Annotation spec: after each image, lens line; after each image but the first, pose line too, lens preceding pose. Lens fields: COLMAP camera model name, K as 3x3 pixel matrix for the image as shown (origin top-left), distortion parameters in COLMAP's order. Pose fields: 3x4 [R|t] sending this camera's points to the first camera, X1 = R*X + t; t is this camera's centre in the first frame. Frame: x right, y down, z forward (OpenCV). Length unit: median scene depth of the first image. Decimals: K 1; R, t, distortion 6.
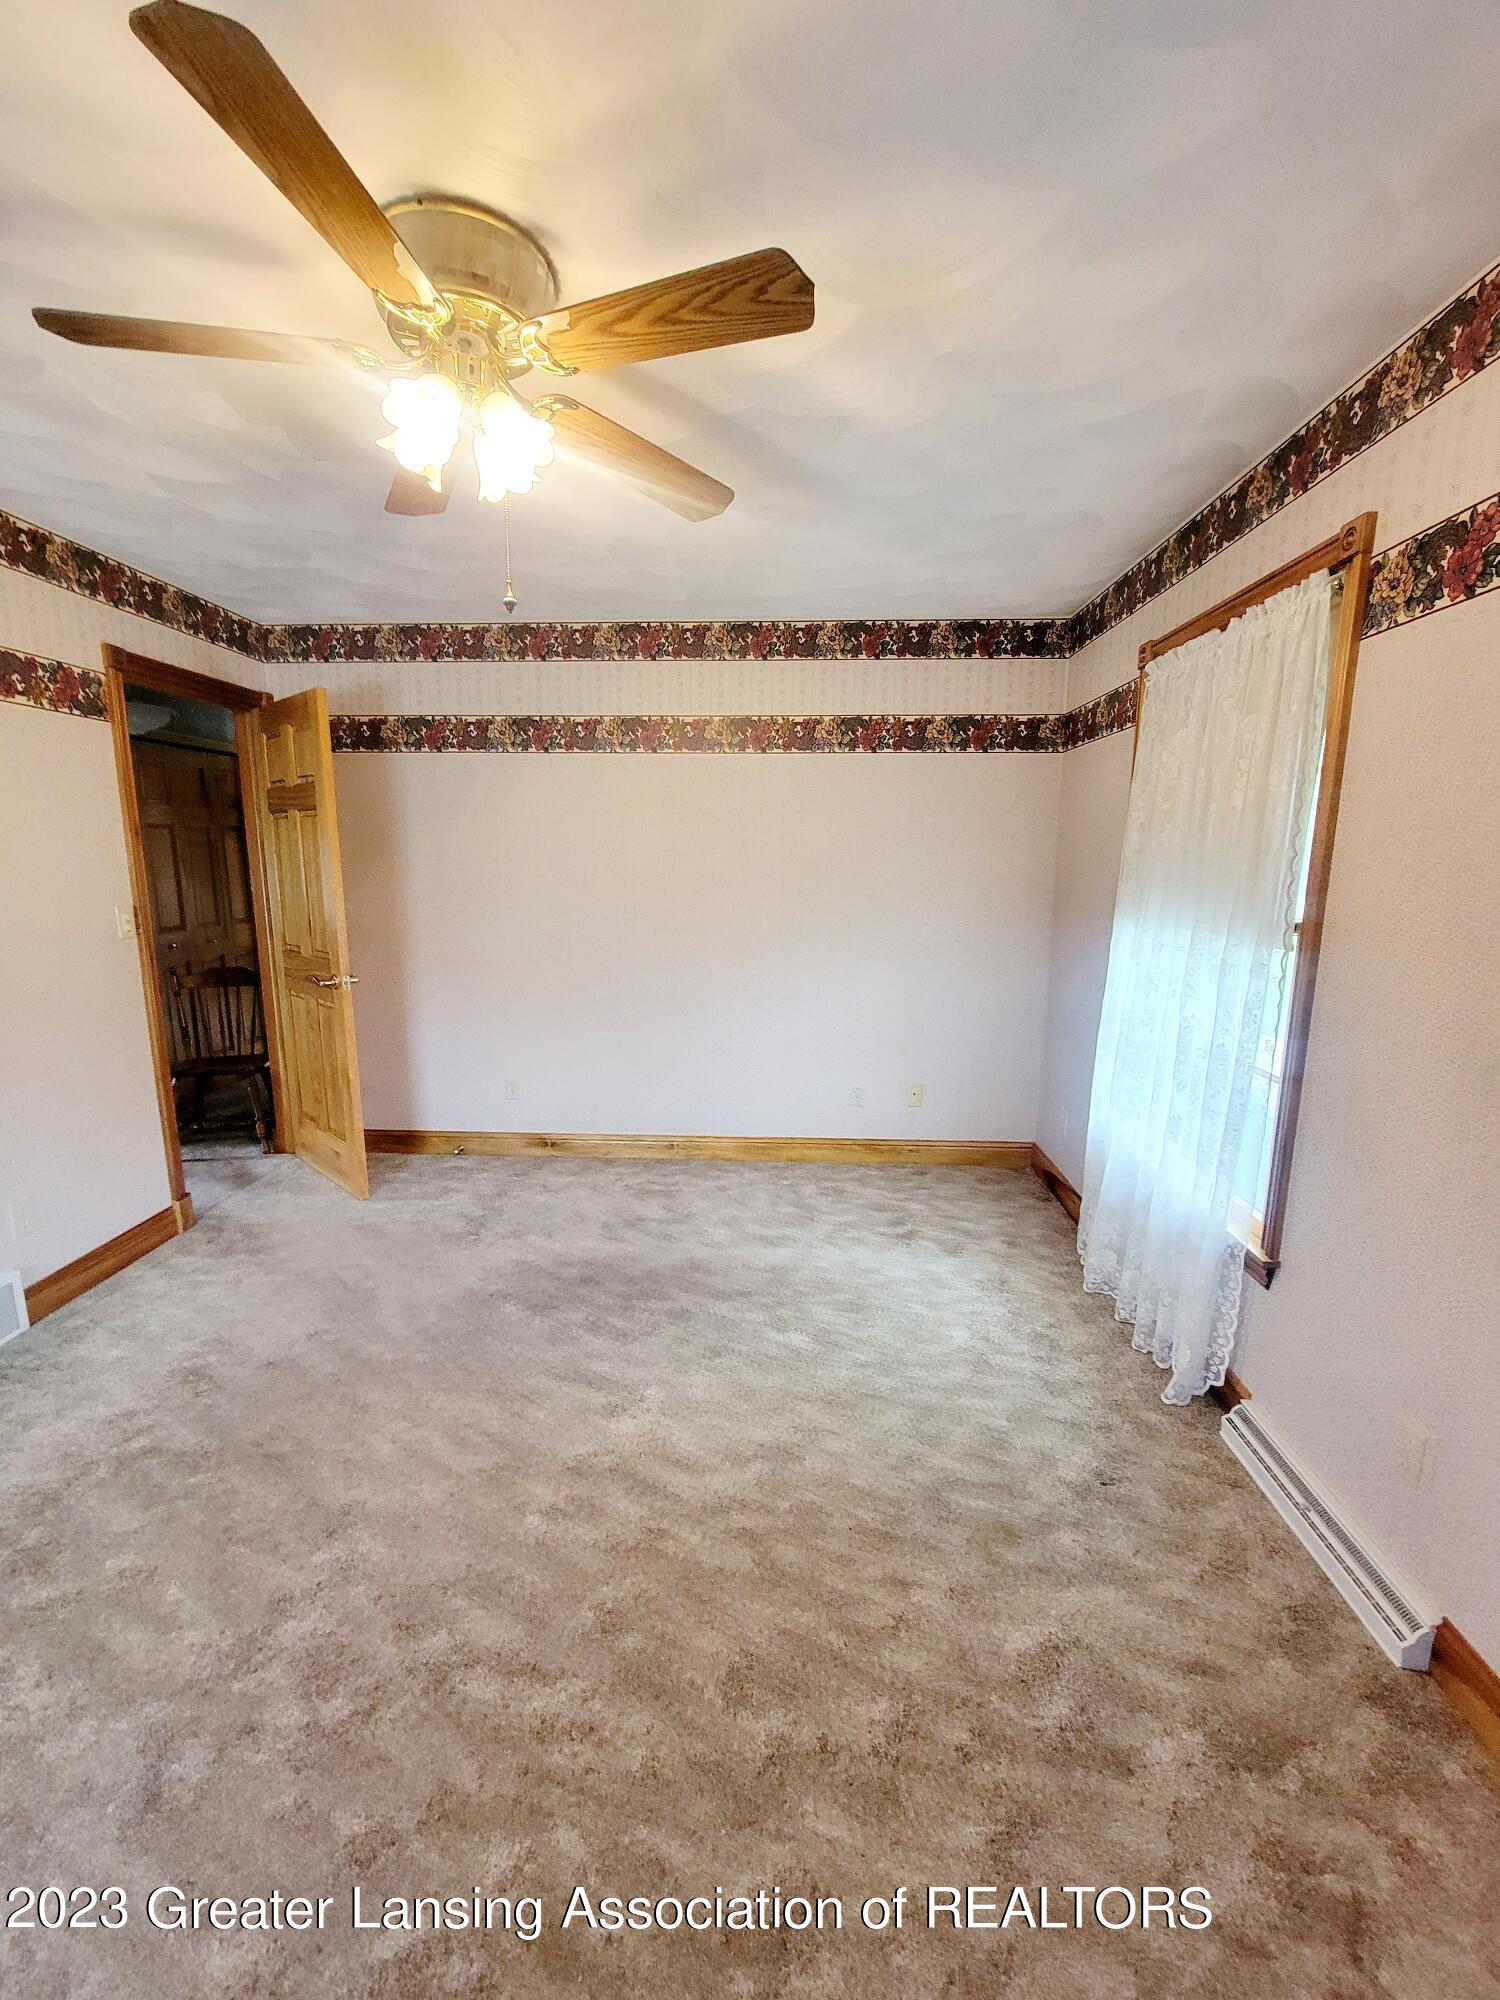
lens RADIAL K [[800.8, 0, 750.0], [0, 800.8, 1000.0], [0, 0, 1]] dist [-0.012922, -0.000782]
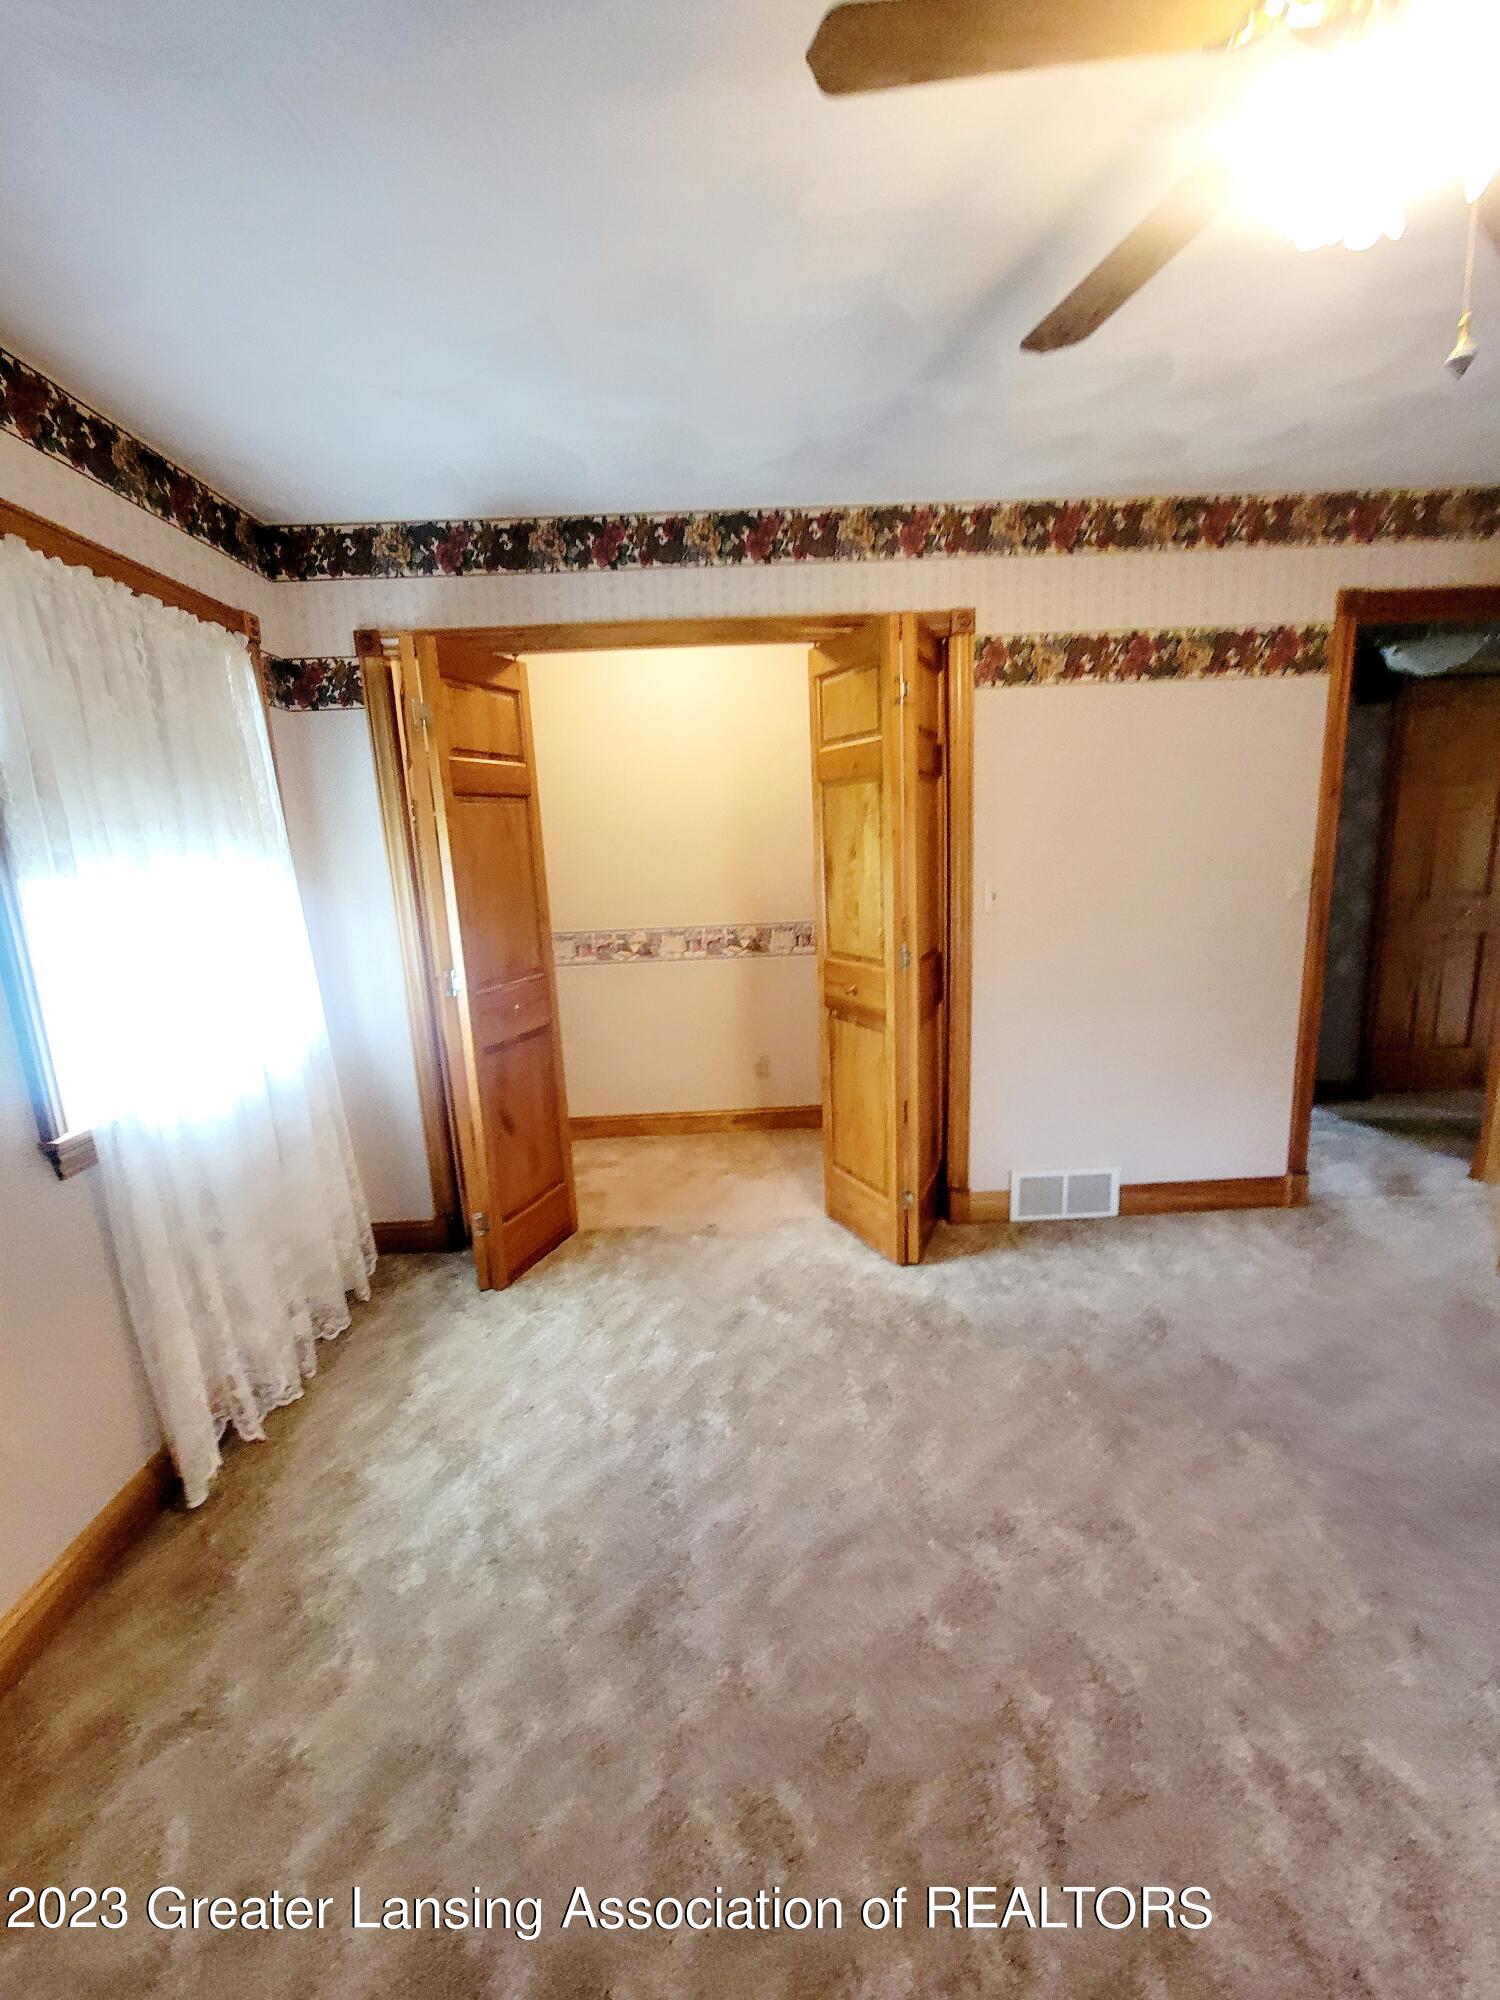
lens RADIAL K [[800.8, 0, 750.0], [0, 800.8, 1000.0], [0, 0, 1]] dist [-0.012922, -0.000782]
pose [[0.064765, 0.172822, -0.982822, 0.176281], [-0.127815, 0.978214, 0.163589, -0.032670], [0.989681, 0.115025, 0.085443, 0.285972]]
